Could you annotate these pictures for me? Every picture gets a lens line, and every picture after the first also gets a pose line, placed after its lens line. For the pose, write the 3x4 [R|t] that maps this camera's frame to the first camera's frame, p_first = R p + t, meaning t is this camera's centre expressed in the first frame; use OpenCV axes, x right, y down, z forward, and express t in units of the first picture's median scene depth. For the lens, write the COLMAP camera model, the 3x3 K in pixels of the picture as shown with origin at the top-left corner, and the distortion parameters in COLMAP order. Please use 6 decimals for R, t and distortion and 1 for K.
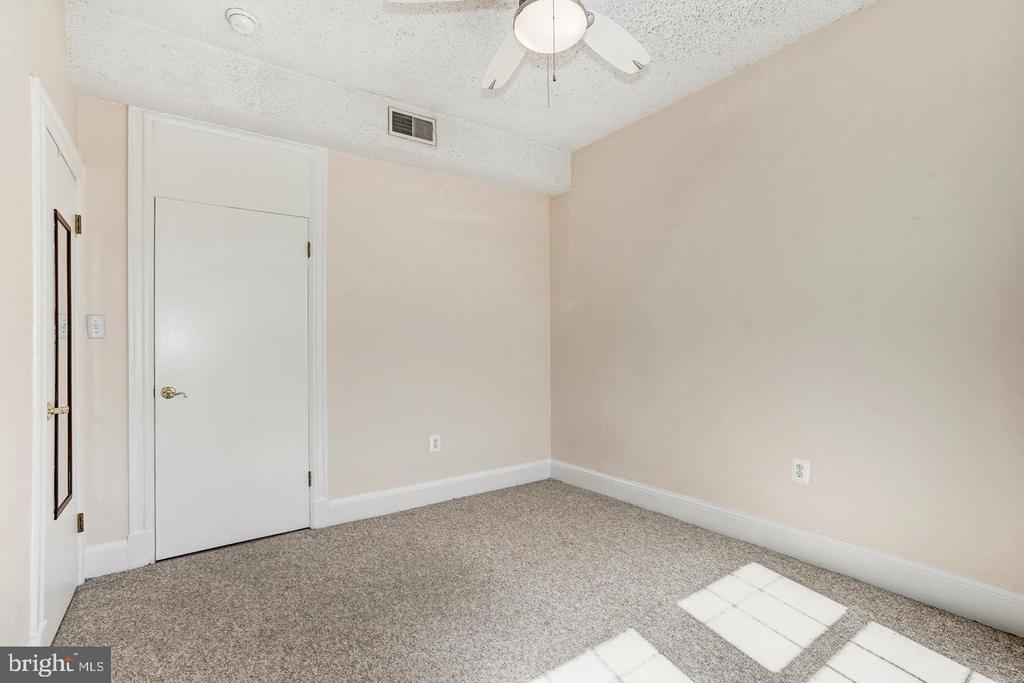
lens RADIAL K [[471.3, 0, 508.1], [0, 471.3, 349.3], [0, 0, 1]] dist [-0.018118, 0.004112]
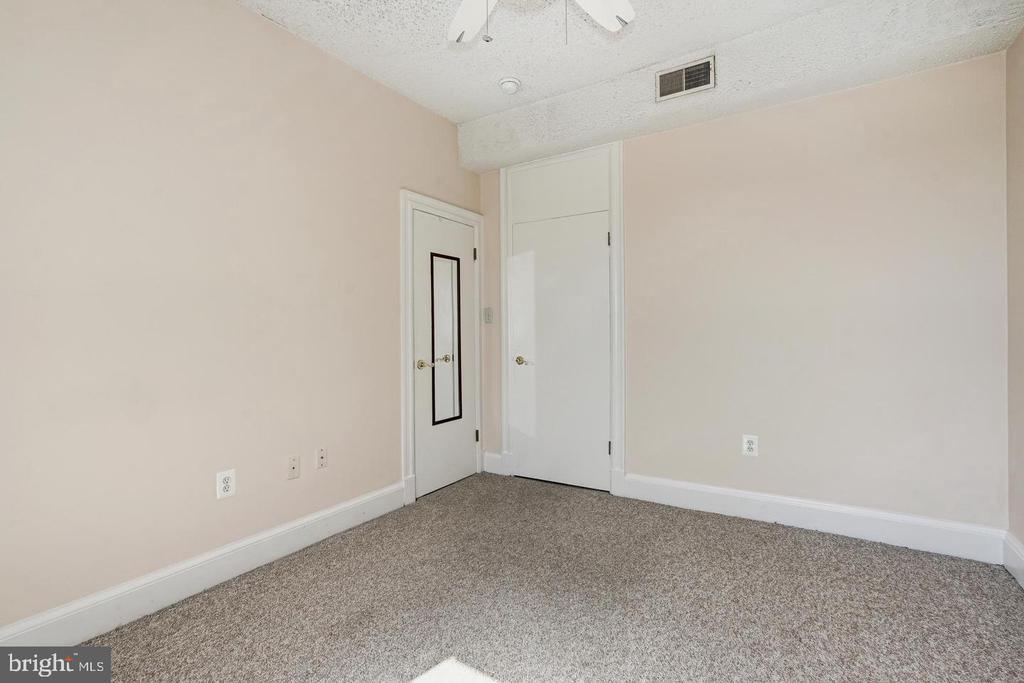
lens RADIAL K [[471.3, 0, 507.2], [0, 471.3, 330.4], [0, 0, 1]] dist [-0.018118, 0.004112]
pose [[0.375503, 0.001270, -0.926820, 0.505089], [0.002782, 0.999993, 0.002498, -0.001899], [0.926817, -0.003517, 0.375497, 0.361922]]
